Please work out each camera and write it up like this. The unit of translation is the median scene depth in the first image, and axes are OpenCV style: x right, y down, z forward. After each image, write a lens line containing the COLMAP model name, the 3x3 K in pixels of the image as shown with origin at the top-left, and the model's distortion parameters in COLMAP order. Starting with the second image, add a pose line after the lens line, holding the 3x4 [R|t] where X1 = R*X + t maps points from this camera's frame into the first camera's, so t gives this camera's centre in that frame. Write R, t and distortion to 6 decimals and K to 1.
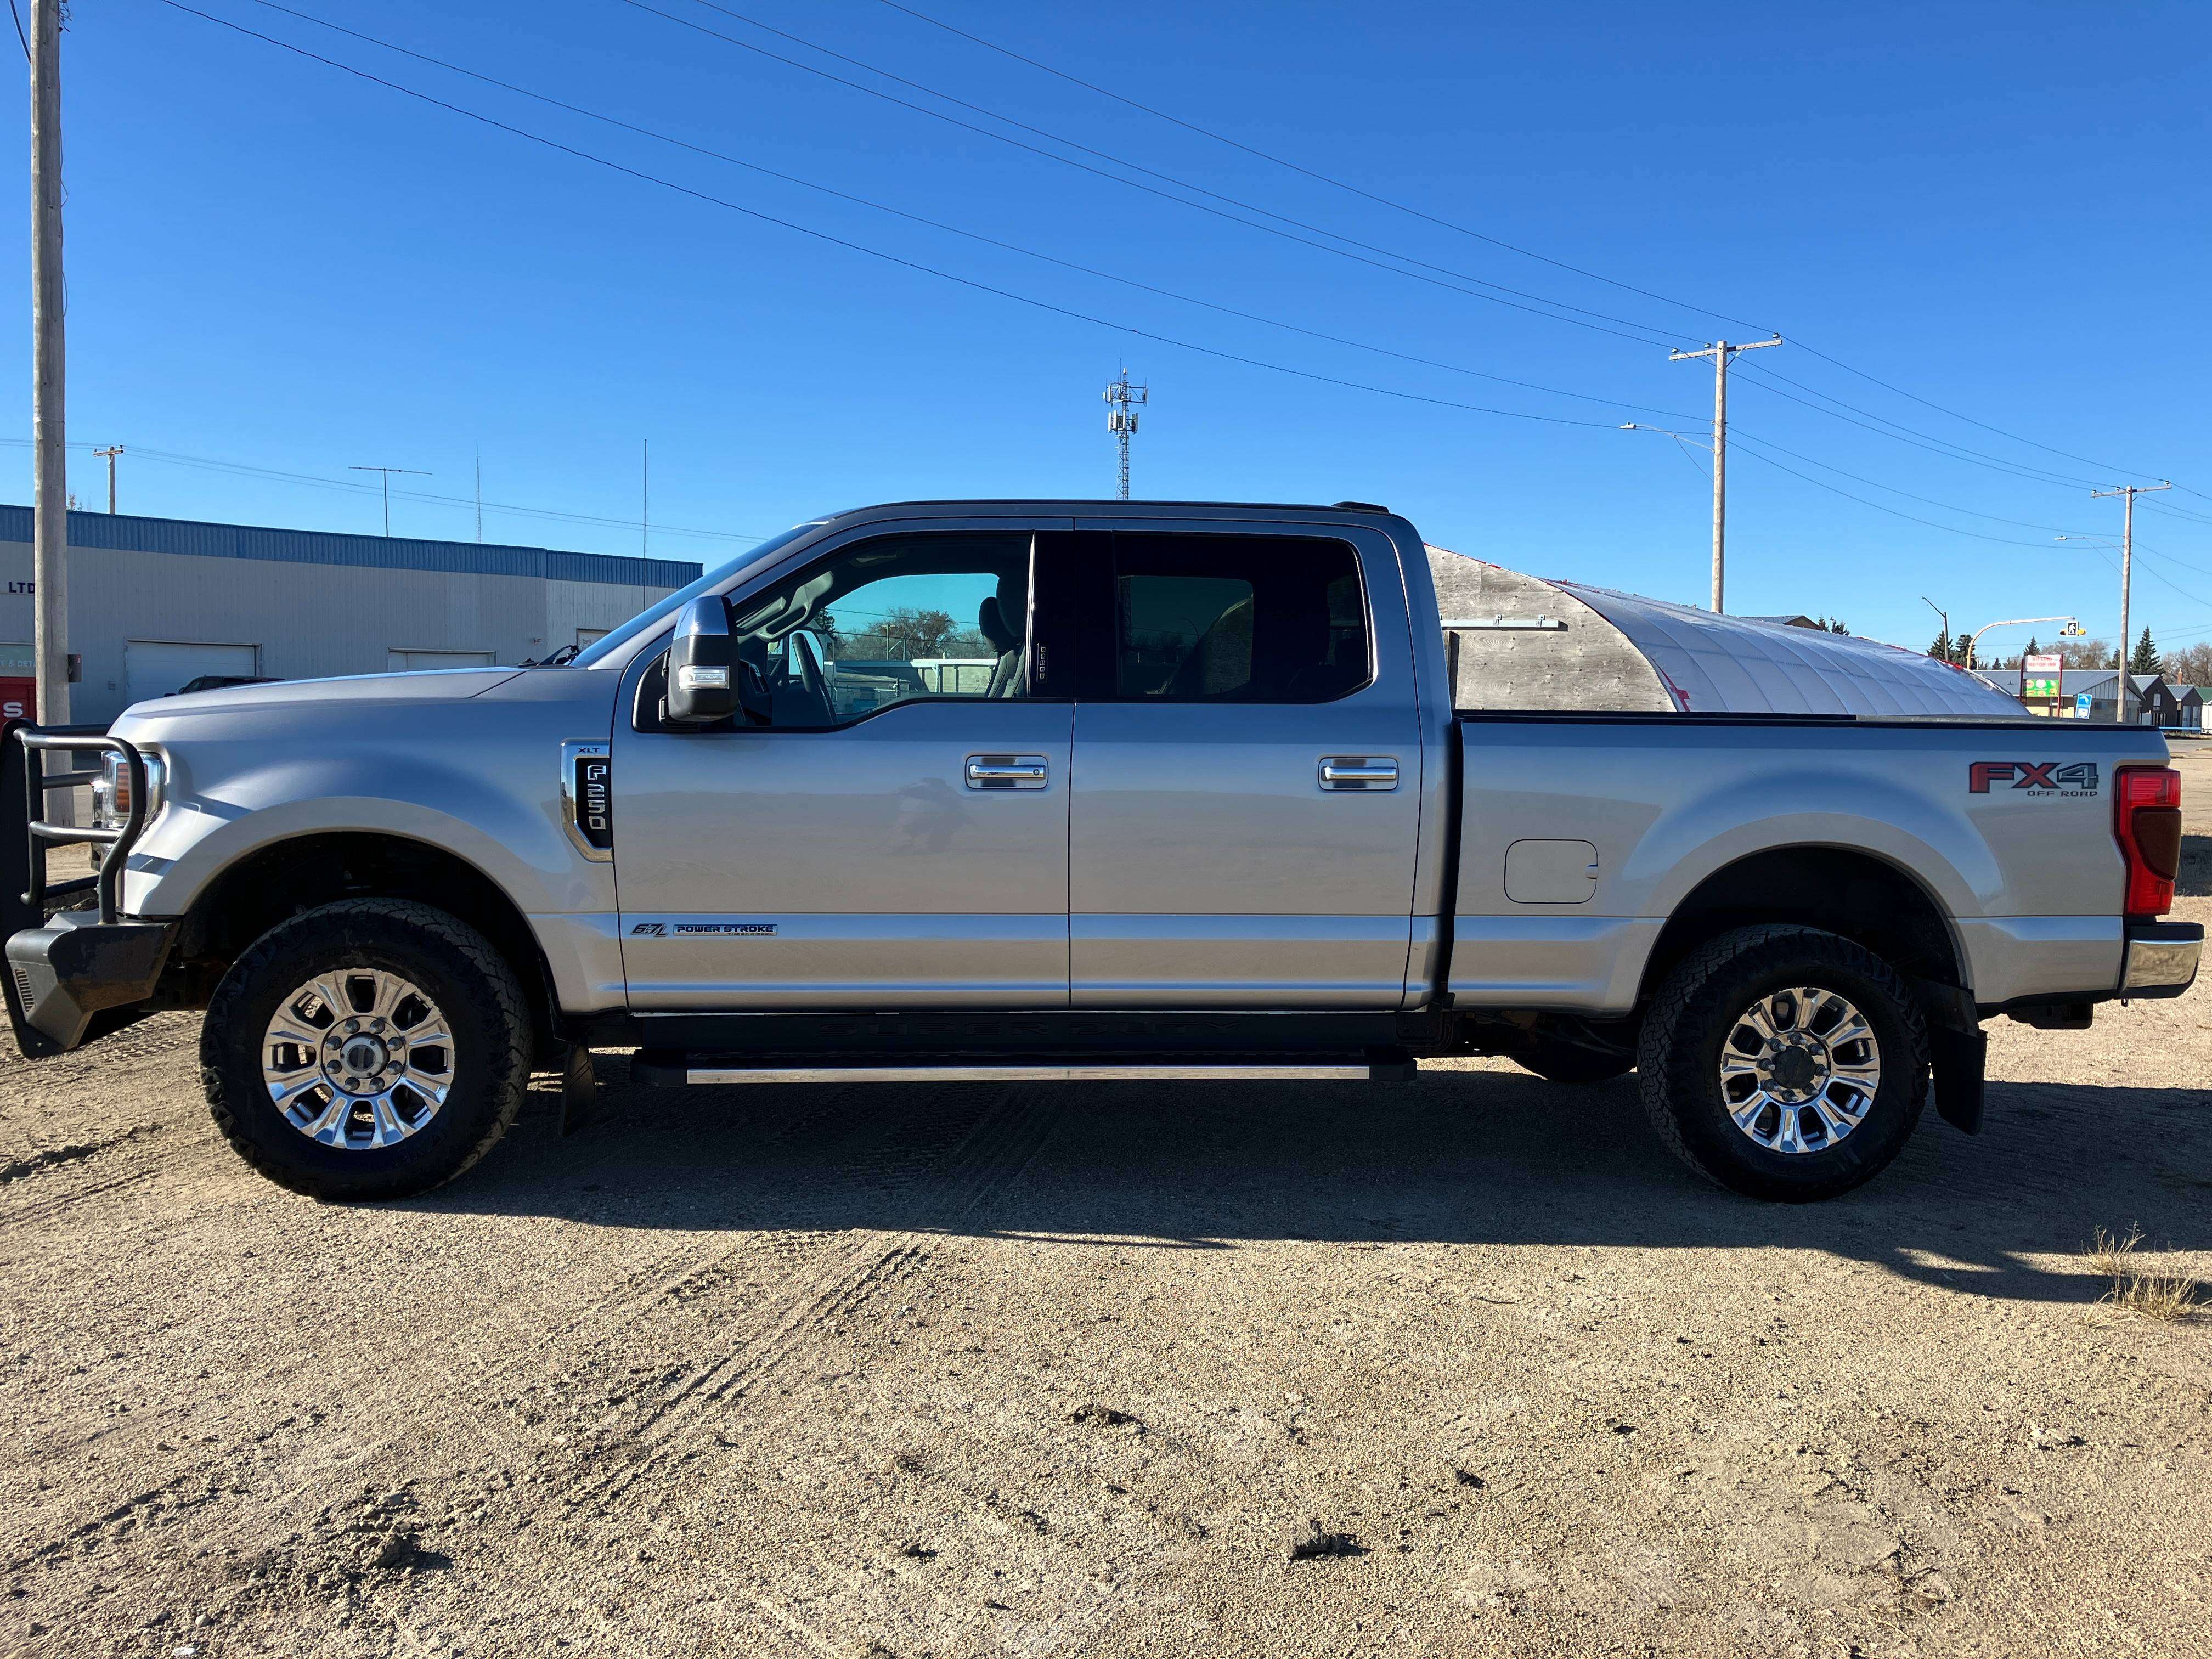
lens RADIAL K [[1809.9, 0, 1106.0], [0, 1809.9, 829.5], [0, 0, 1]] dist [0.025004, -0.010472]
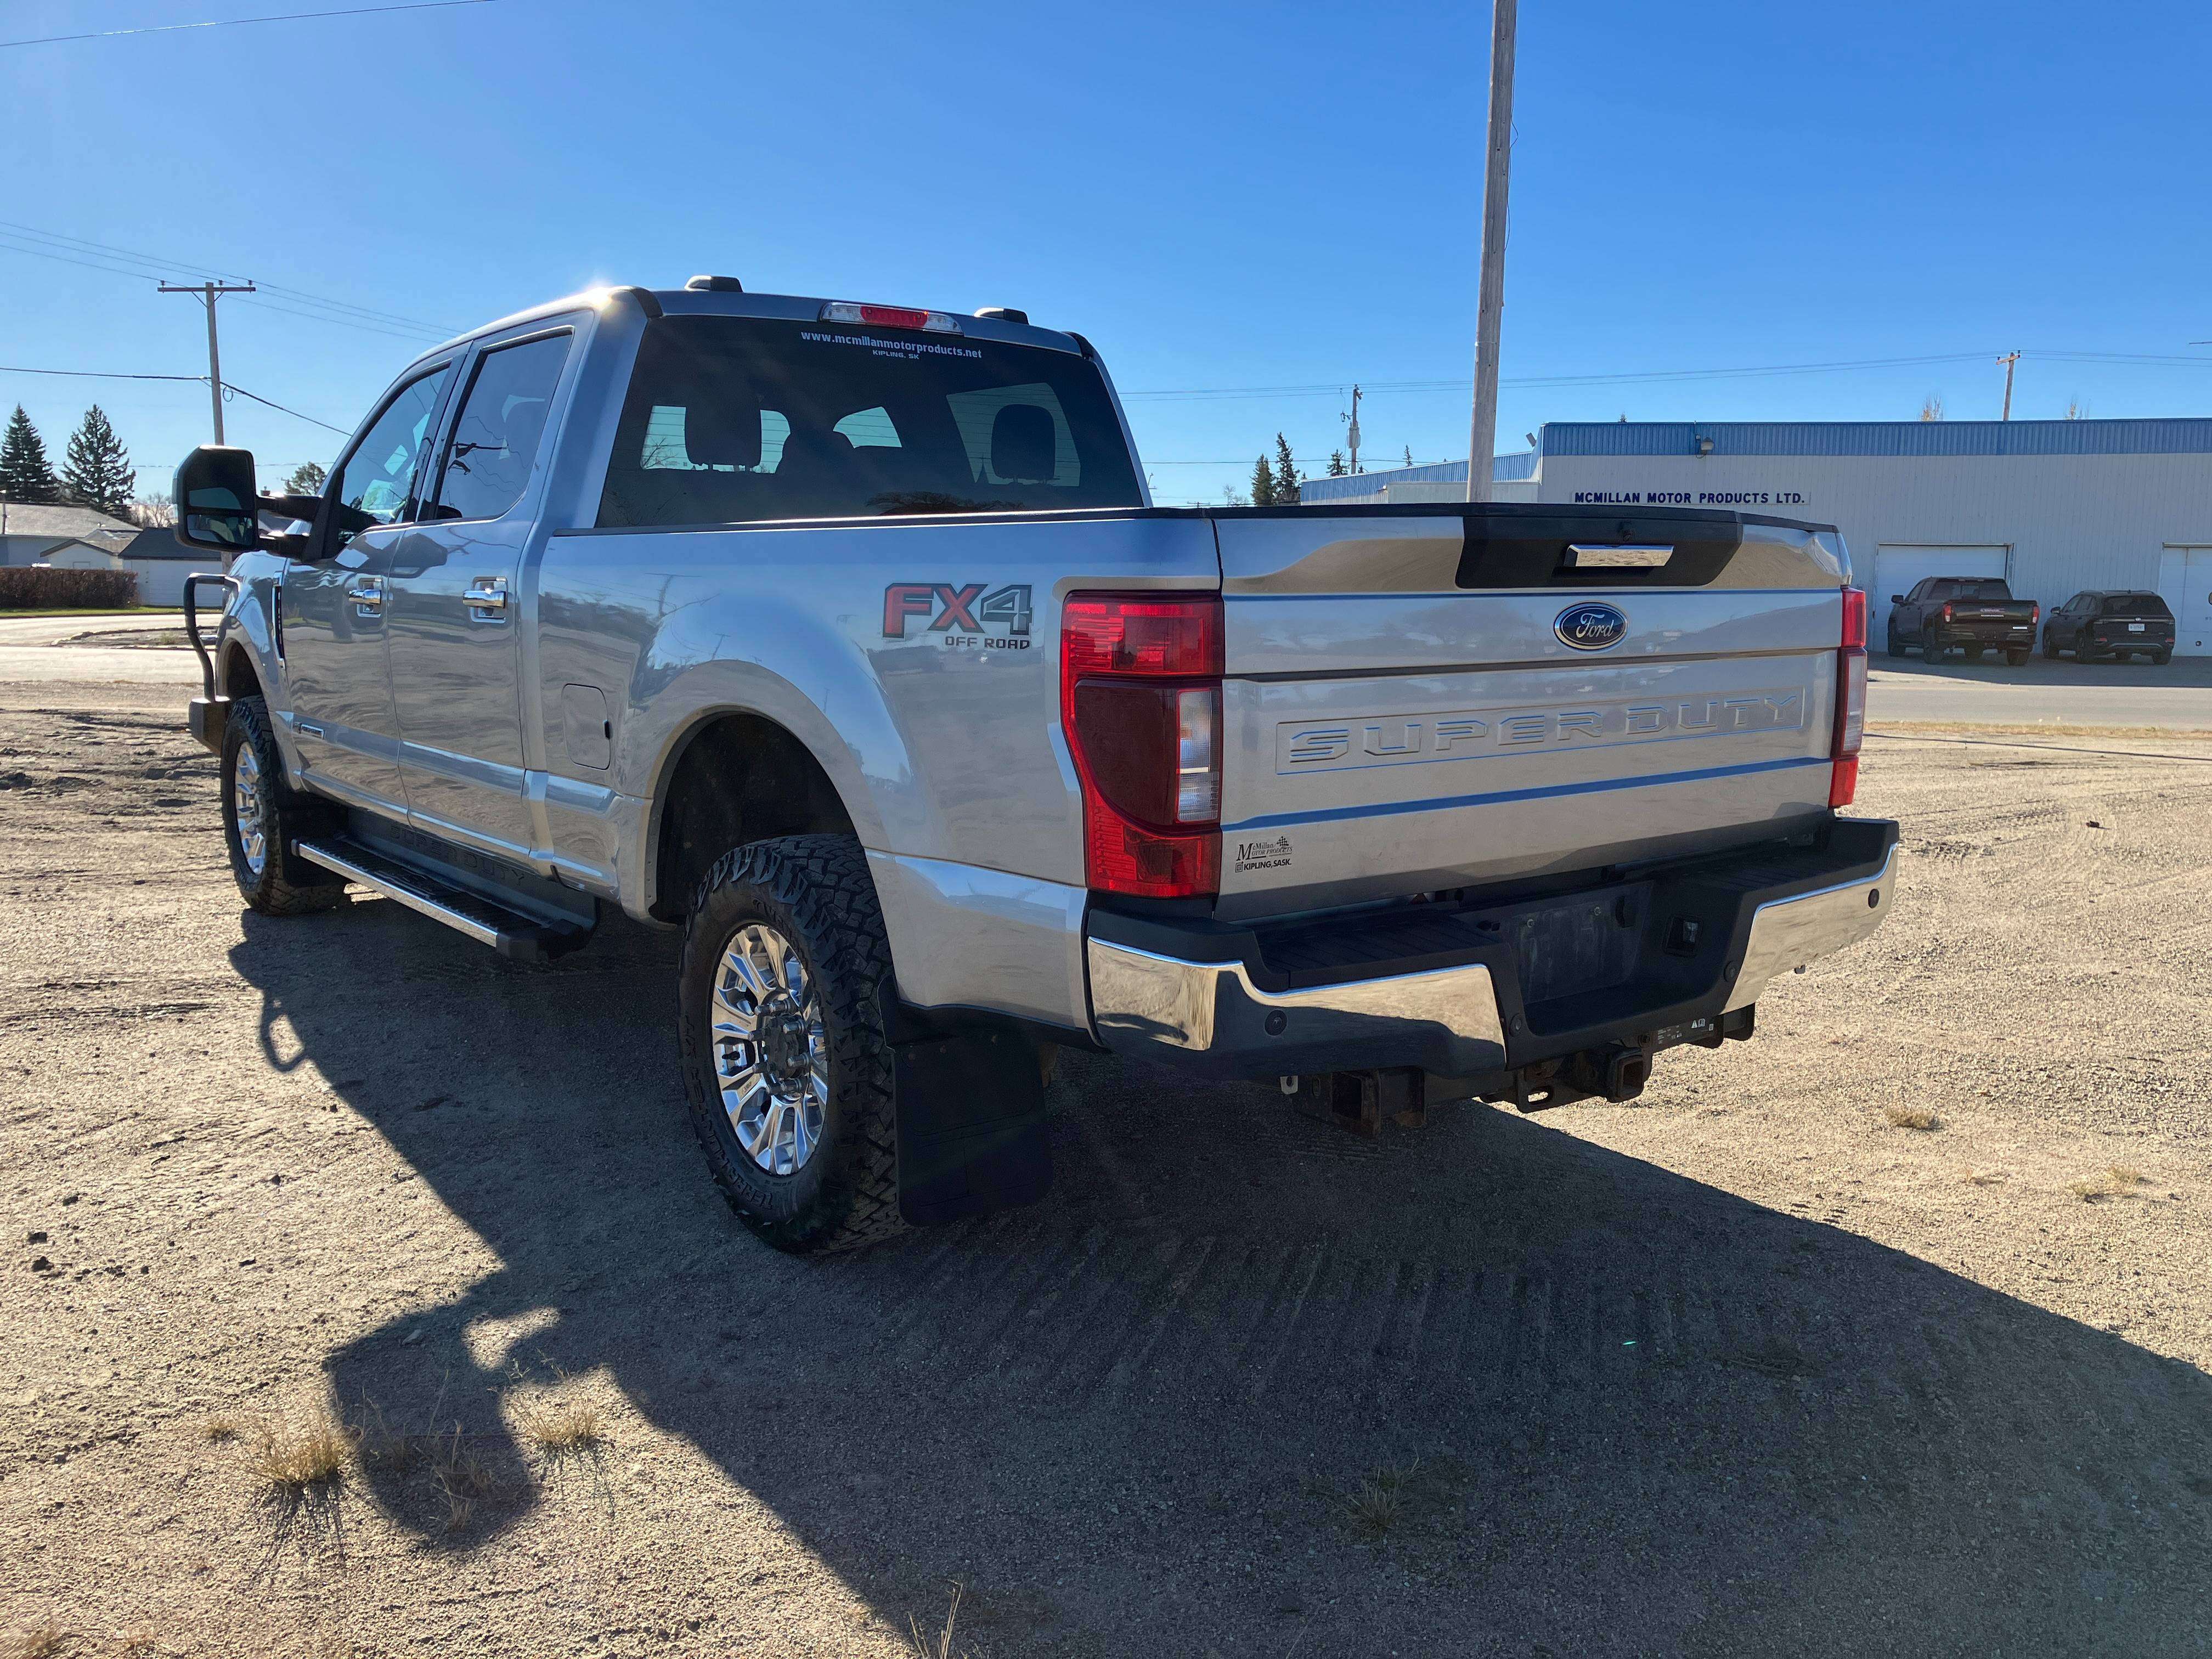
lens RADIAL K [[1809.9, 0, 1106.0], [0, 1809.9, 829.5], [0, 0, 1]] dist [0.025004, -0.010472]
pose [[0.522990, 0.104276, -0.845936, 1.031563], [-0.063760, 0.994494, 0.083169, -0.012018], [0.849951, 0.010440, 0.526759, 0.777814]]
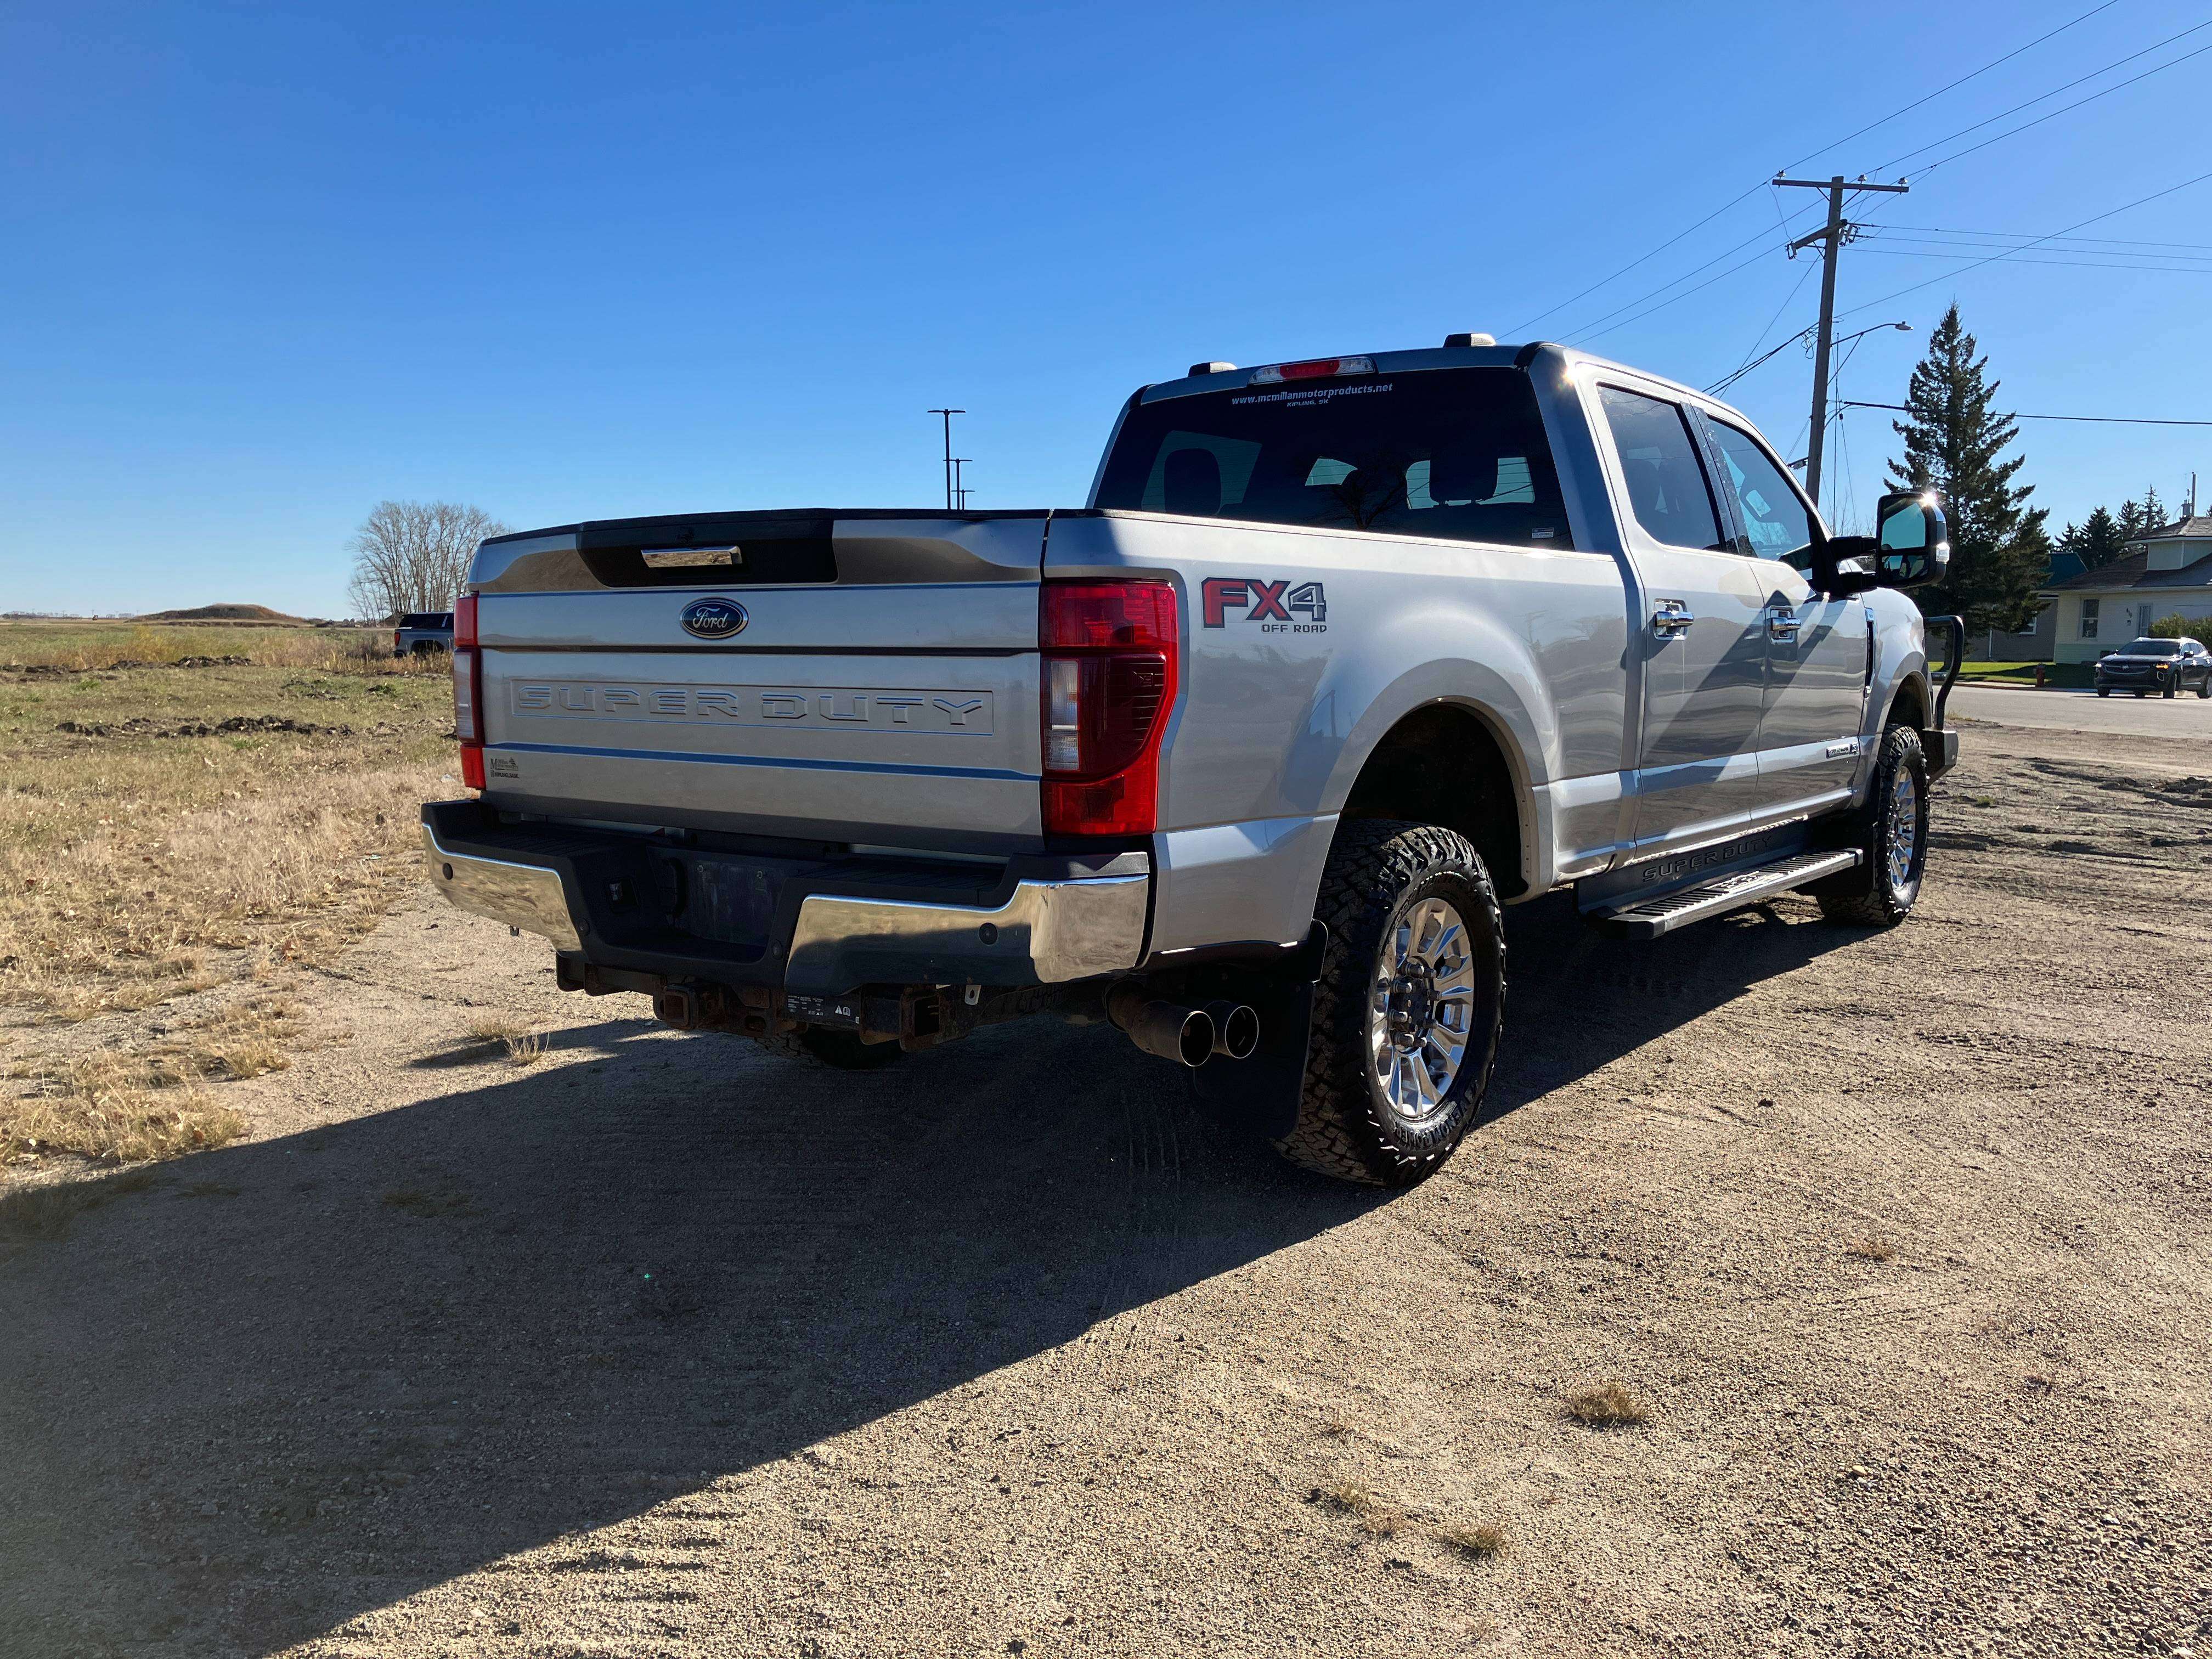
lens RADIAL K [[1784.7, 0, 1114.6], [0, 1784.7, 841.7], [0, 0, 1]] dist [0.017177, -0.003934]
pose [[-0.679484, 0.063149, -0.730967, 1.001965], [-0.071649, 0.985816, 0.151768, -0.069098], [0.730183, 0.155497, -0.665322, 1.801210]]
